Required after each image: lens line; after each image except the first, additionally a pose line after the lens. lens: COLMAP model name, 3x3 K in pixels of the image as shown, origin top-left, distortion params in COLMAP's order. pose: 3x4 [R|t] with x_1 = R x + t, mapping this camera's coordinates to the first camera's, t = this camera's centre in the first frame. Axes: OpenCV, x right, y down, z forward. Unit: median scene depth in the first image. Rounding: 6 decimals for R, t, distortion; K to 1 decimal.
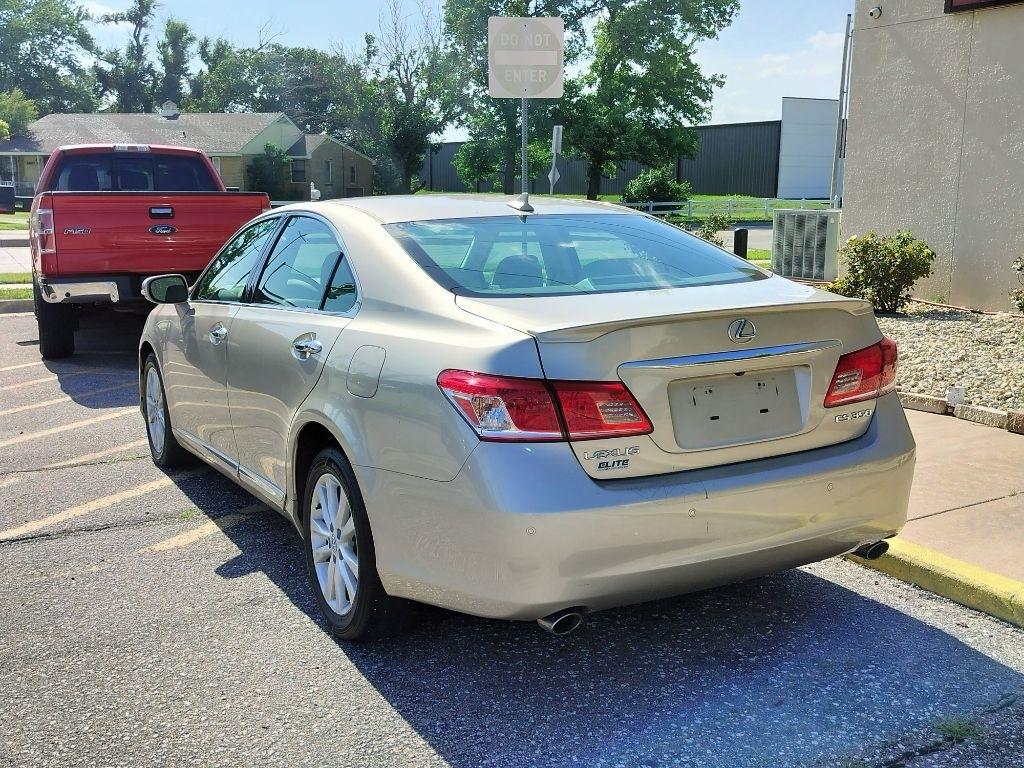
lens RADIAL K [[1072.1, 0, 512.2], [0, 1072.1, 384.3], [0, 0, 1]] dist [0.101840, -0.184096]
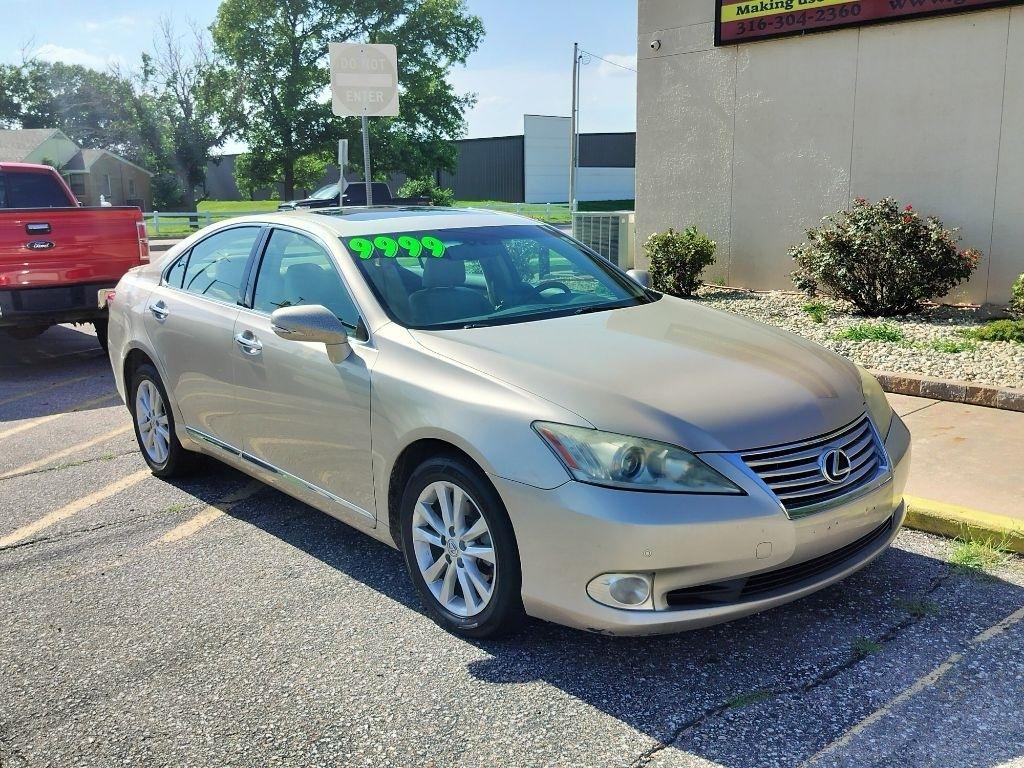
lens RADIAL K [[959.4, 0, 508.3], [0, 959.4, 386.4], [0, 0, 1]] dist [0.077178, -0.130847]
pose [[0.973025, -0.064387, 0.221533, -0.088333], [0.060892, 0.997889, 0.022580, -0.000948], [-0.222519, -0.008482, 0.974891, -0.006711]]
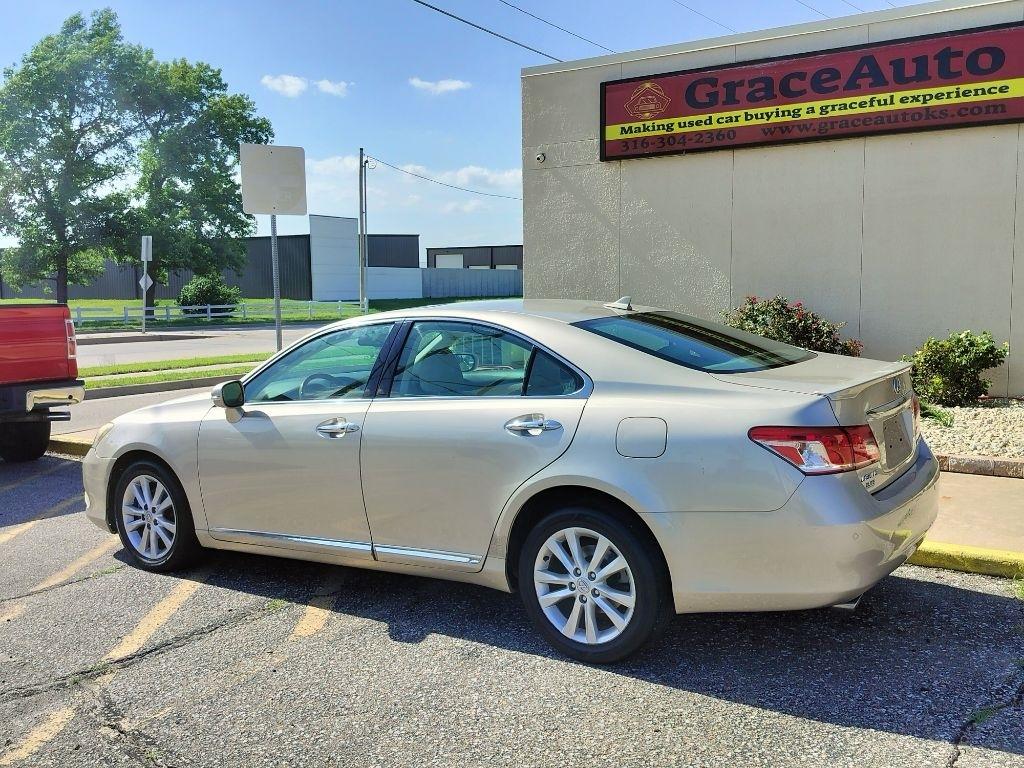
lens RADIAL K [[959.4, 0, 508.3], [0, 959.4, 386.4], [0, 0, 1]] dist [0.077178, -0.130847]
pose [[0.891018, -0.061032, 0.449846, -0.247814], [0.097575, 0.993509, -0.058476, -0.006912], [-0.443357, 0.095996, 0.891190, 0.017453]]
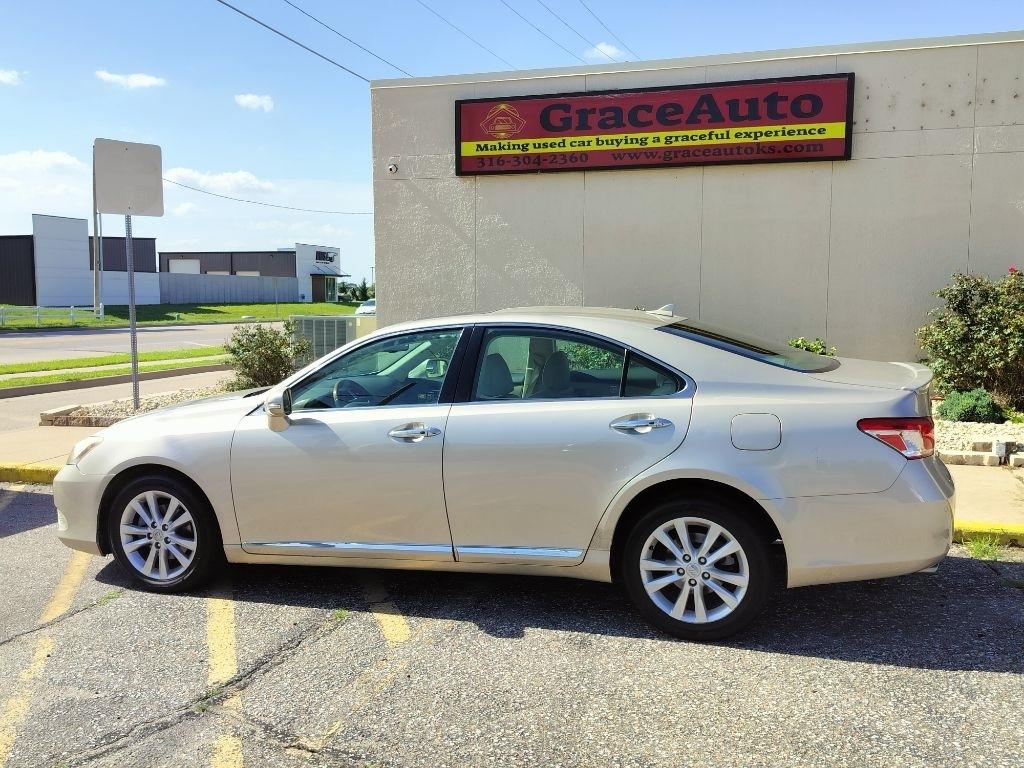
lens RADIAL K [[935.9, 0, 507.4], [0, 935.9, 384.1], [0, 0, 1]] dist [0.084401, -0.137140]
pose [[0.731081, -0.067580, 0.678935, -0.380580], [0.126214, 0.991304, -0.037236, -0.021968], [-0.670515, 0.112914, 0.733253, 0.098271]]
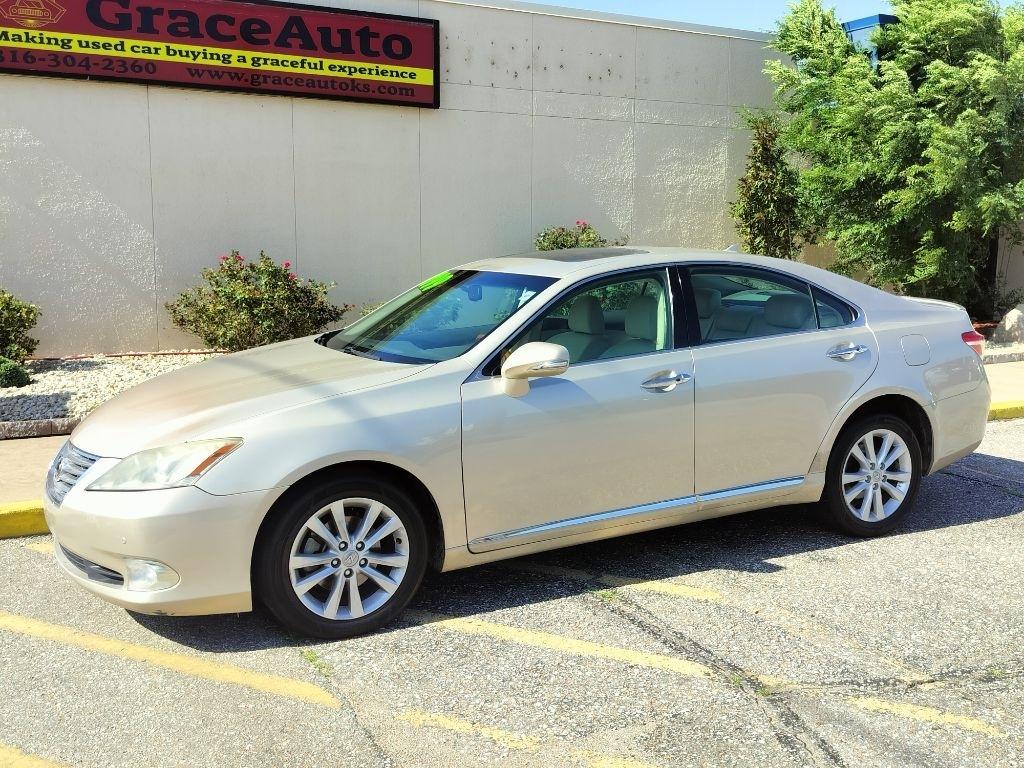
lens RADIAL K [[1040.4, 0, 516.5], [0, 1040.4, 383.6], [0, 0, 1]] dist [0.097253, -0.159749]
pose [[0.028141, -0.128605, 0.991297, -0.562909], [0.177961, 0.976491, 0.121632, -0.085594], [-0.983635, 0.172989, 0.050366, 0.485837]]
